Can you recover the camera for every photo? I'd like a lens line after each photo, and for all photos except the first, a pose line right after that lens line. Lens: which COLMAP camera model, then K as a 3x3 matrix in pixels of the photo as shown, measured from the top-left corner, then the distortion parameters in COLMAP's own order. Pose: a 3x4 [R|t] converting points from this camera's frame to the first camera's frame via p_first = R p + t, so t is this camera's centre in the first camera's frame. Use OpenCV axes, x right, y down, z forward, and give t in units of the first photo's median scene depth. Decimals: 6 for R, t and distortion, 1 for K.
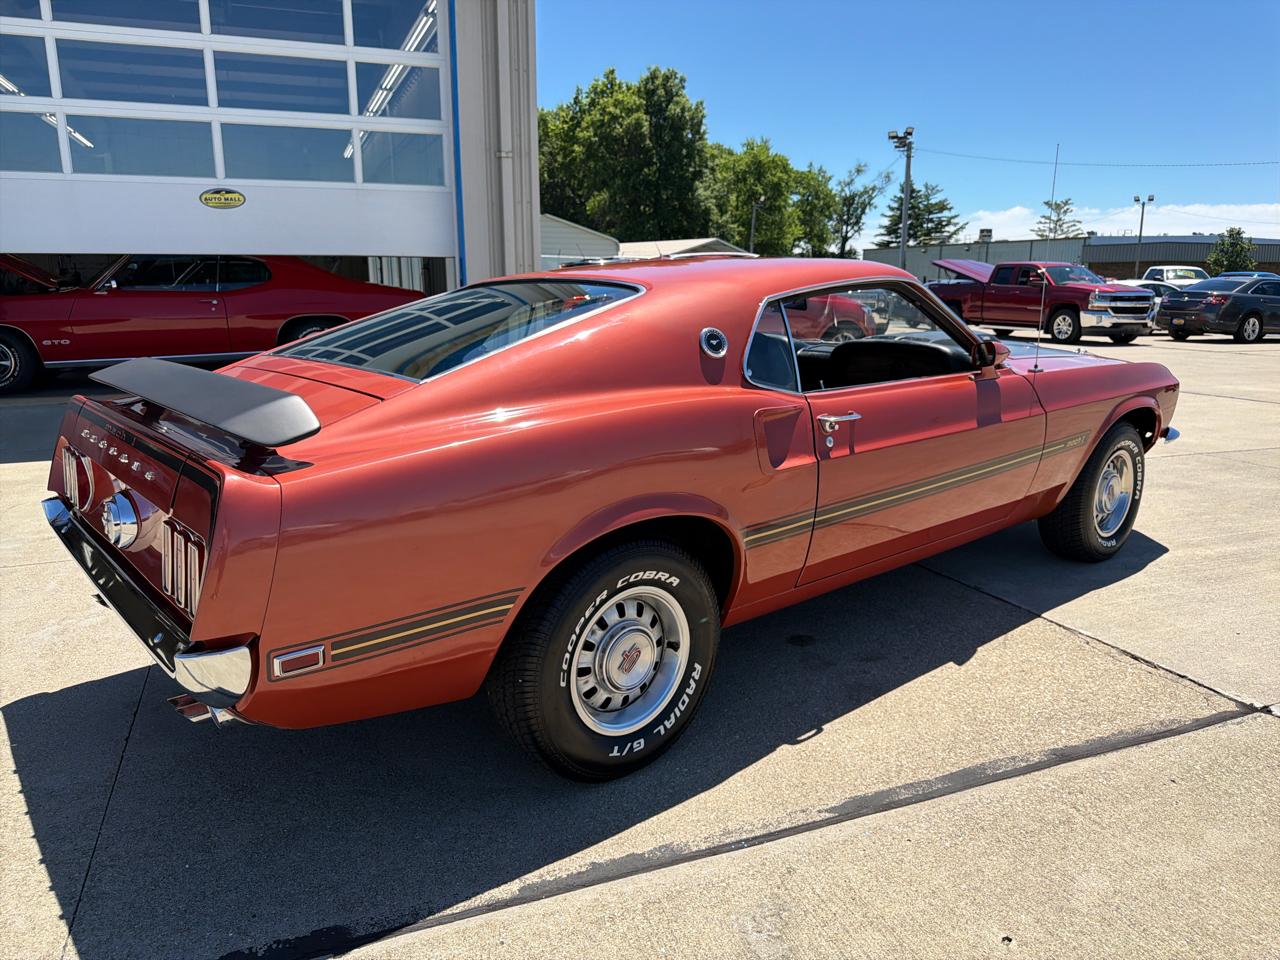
lens RADIAL K [[912.0, 0, 636.7], [0, 912.0, 481.9], [0, 0, 1]] dist [0.012640, -0.018241]
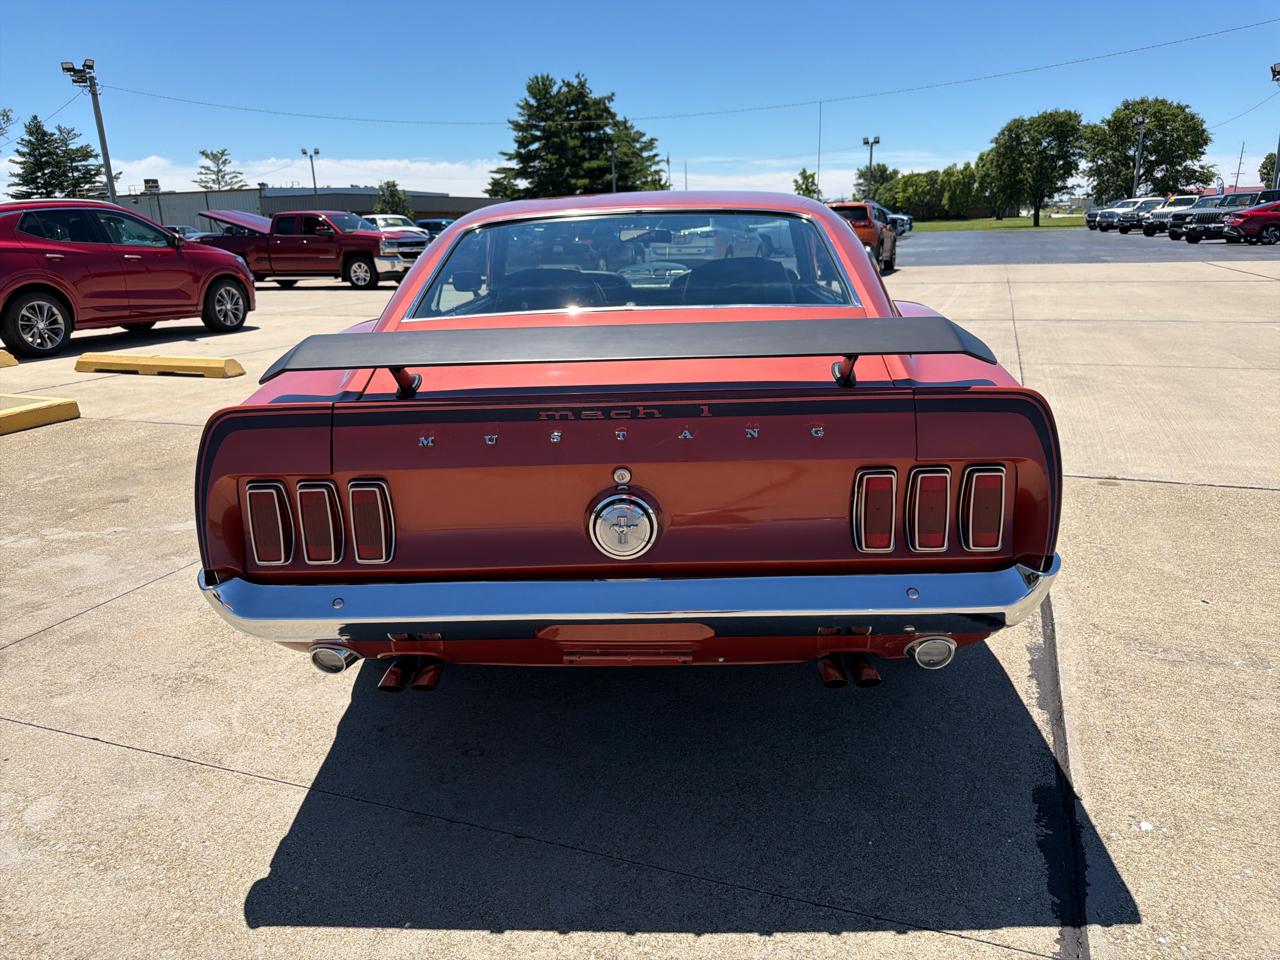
lens RADIAL K [[912.0, 0, 642.5], [0, 912.0, 487.0], [0, 0, 1]] dist [0.012640, -0.018241]
pose [[0.664882, -0.227287, 0.711528, -0.261317], [0.188826, 0.972785, 0.134295, -0.021687], [-0.722687, 0.045065, 0.689705, 0.108385]]
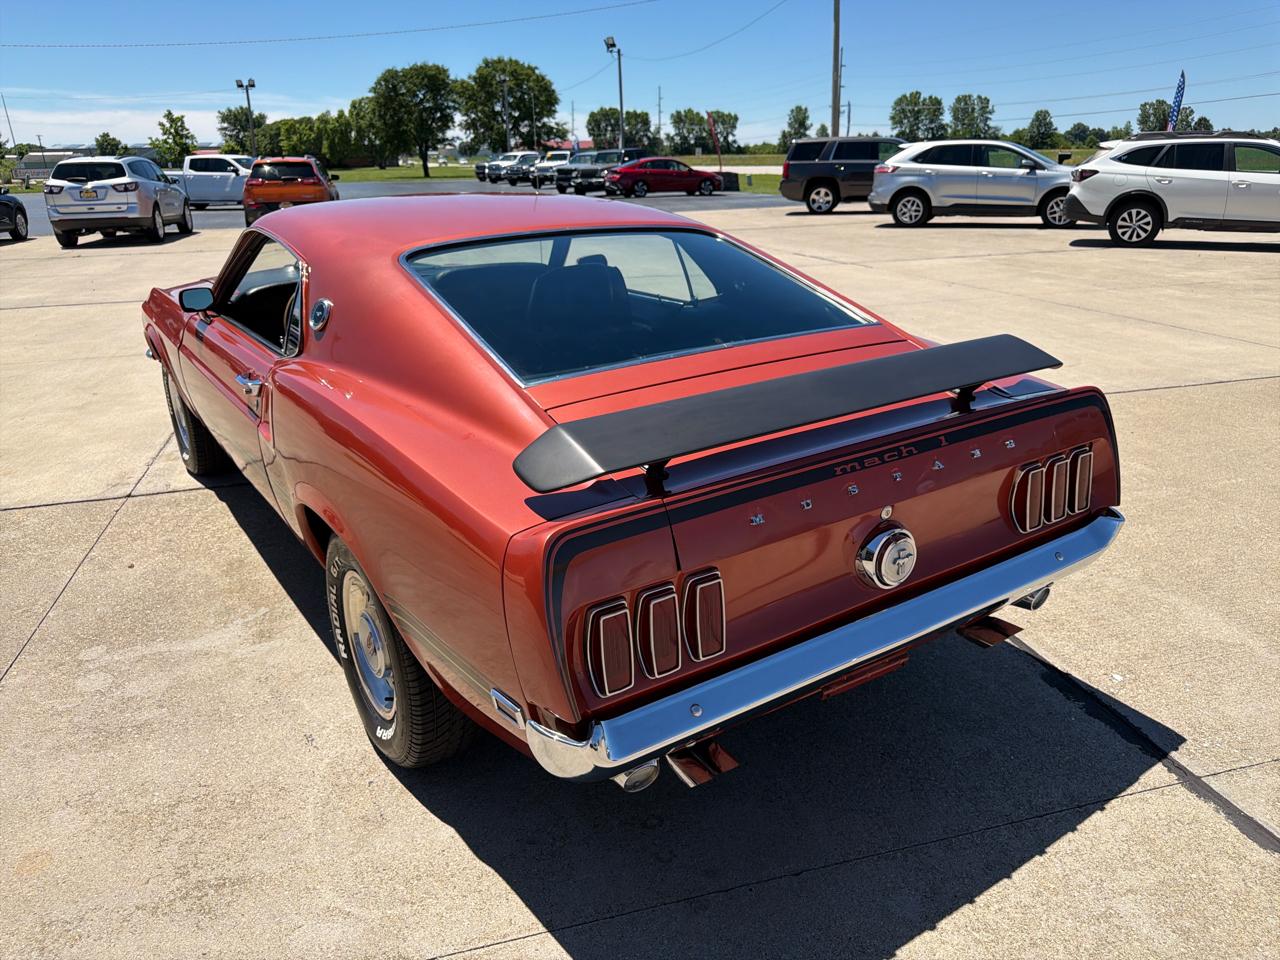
lens RADIAL K [[912.0, 0, 645.3], [0, 912.0, 490.2], [0, 0, 1]] dist [0.012640, -0.018241]
pose [[0.094571, -0.346706, 0.933194, -0.320928], [0.232520, 0.919160, 0.317929, -0.079458], [-0.967983, 0.186920, 0.167542, 0.254356]]
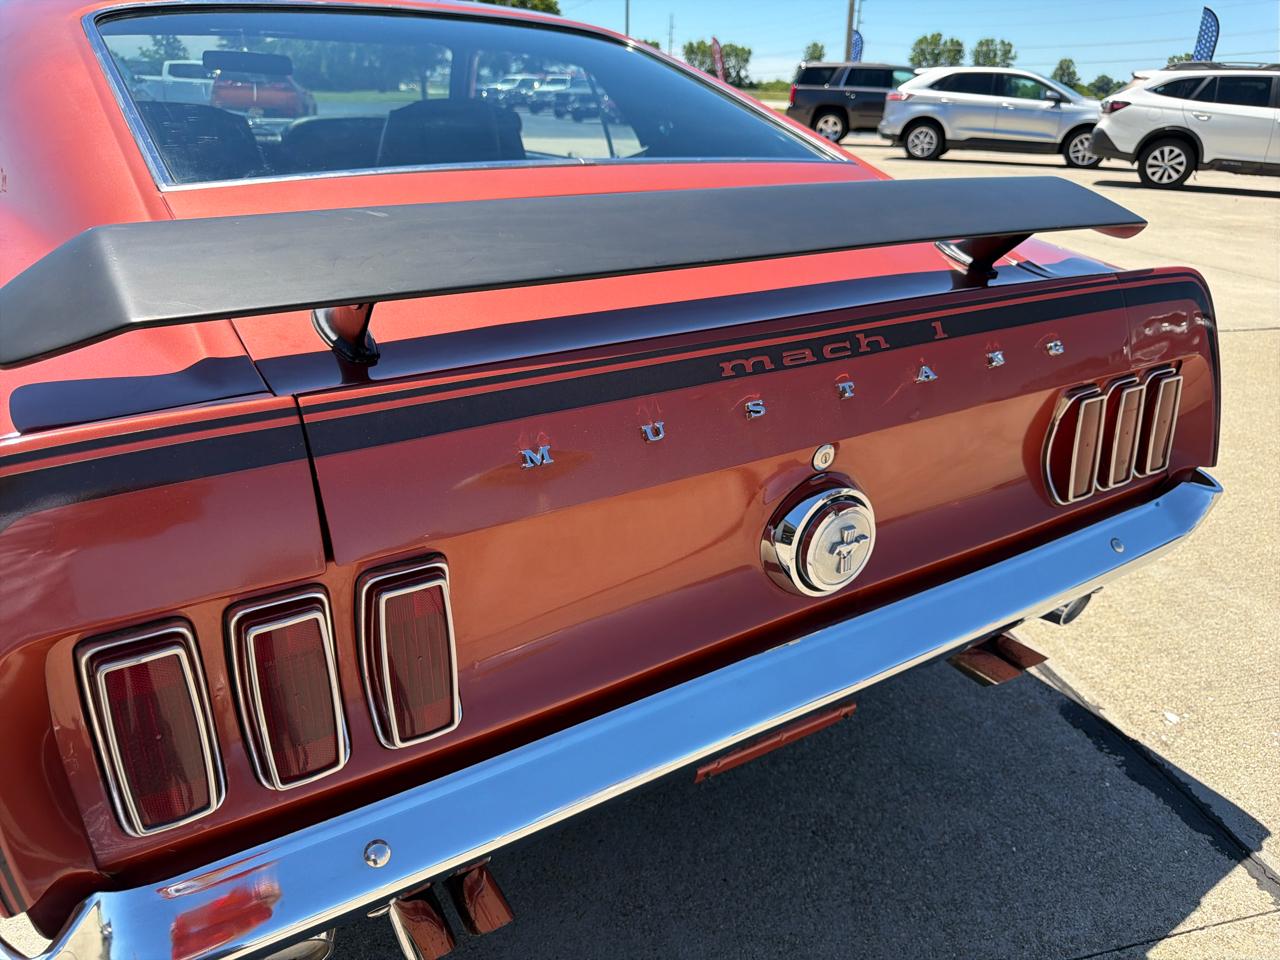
lens RADIAL K [[912.0, 0, 630.4], [0, 912.0, 491.8], [0, 0, 1]] dist [0.012640, -0.018241]
pose [[0.118973, -0.399921, 0.908795, -0.233703], [0.194430, 0.906959, 0.373660, -0.040346], [-0.973675, 0.132242, 0.185660, 0.240535]]
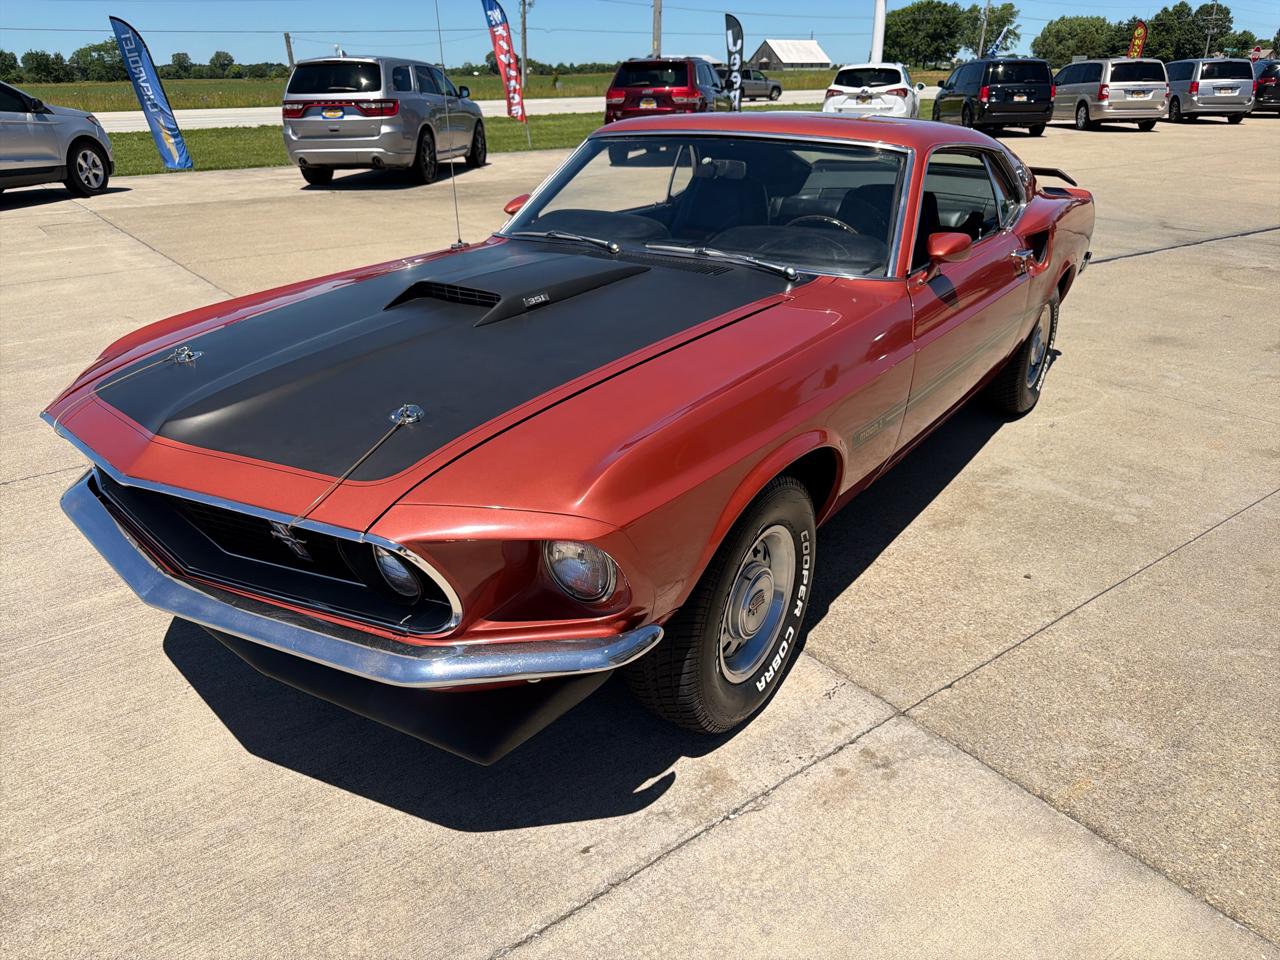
lens RADIAL K [[912.0, 0, 641.4], [0, 912.0, 487.7], [0, 0, 1]] dist [0.012640, -0.018241]
pose [[-0.963488, 0.118348, -0.240175, 0.188240], [-0.049033, 0.803850, 0.592807, -0.180657], [0.263223, 0.582940, -0.768697, 0.707285]]
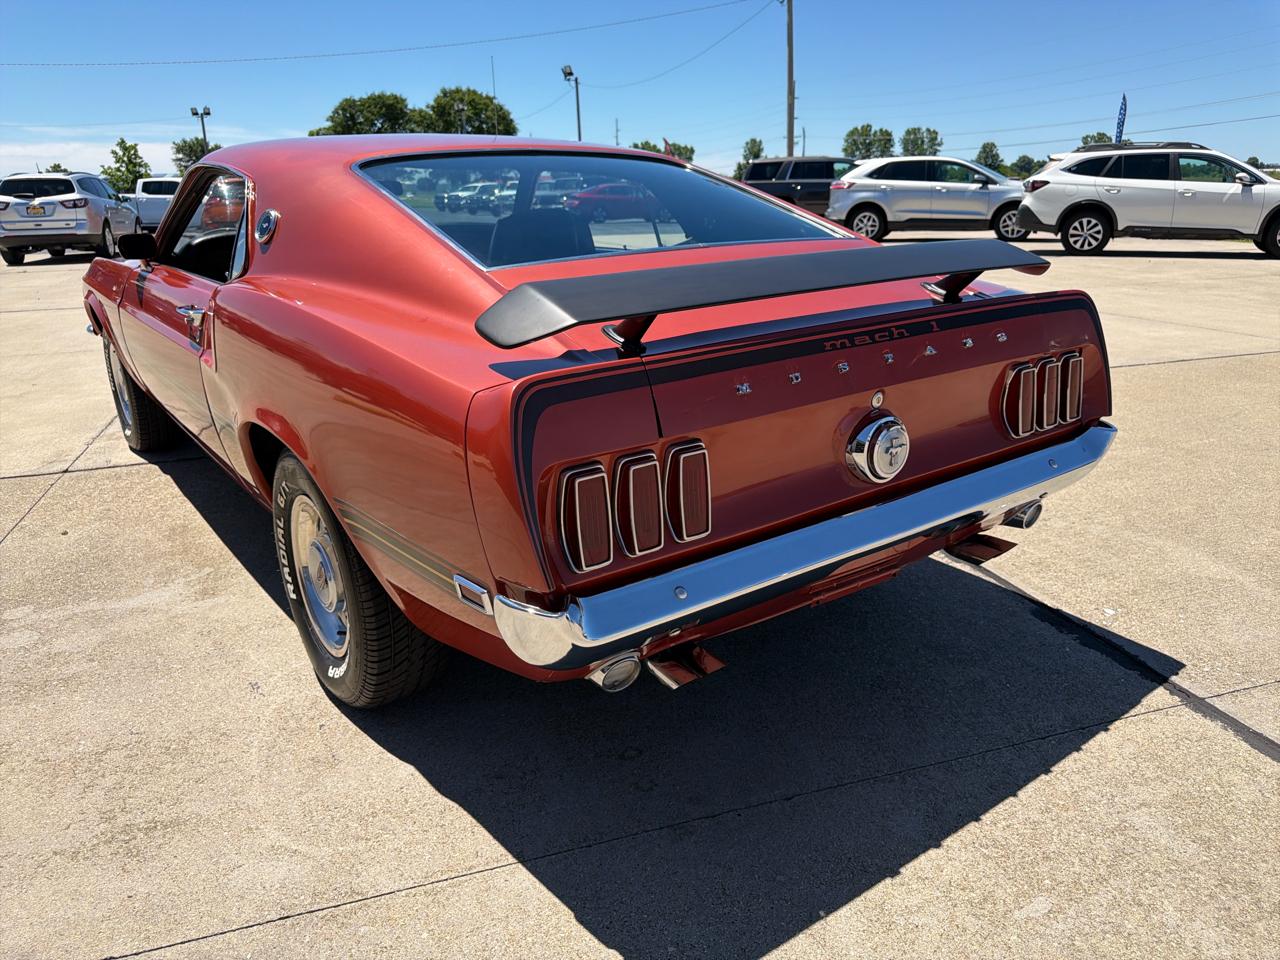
lens RADIAL K [[912.0, 0, 643.7], [0, 912.0, 486.0], [0, 0, 1]] dist [0.012640, -0.018241]
pose [[0.052874, -0.314721, 0.947710, -0.316688], [0.233353, 0.926656, 0.294710, -0.049369], [-0.970953, 0.205569, 0.122437, 0.264751]]
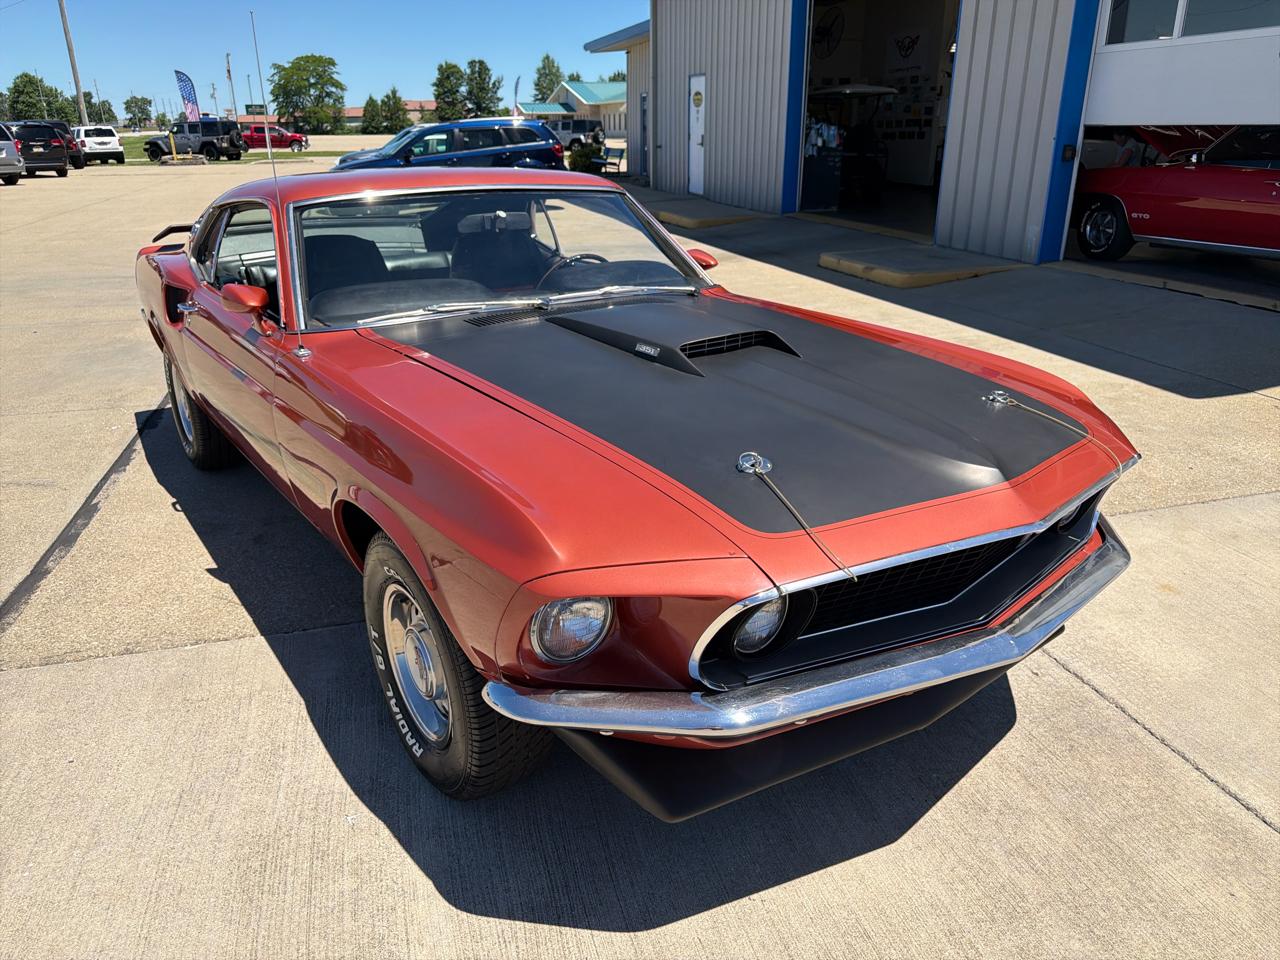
lens RADIAL K [[912.0, 0, 647.0], [0, 912.0, 490.0], [0, 0, 1]] dist [0.012640, -0.018241]
pose [[-0.079587, 0.368107, -0.926371, 0.406167], [-0.211484, 0.901928, 0.376563, -0.127903], [0.974136, 0.225882, 0.006066, 0.468540]]
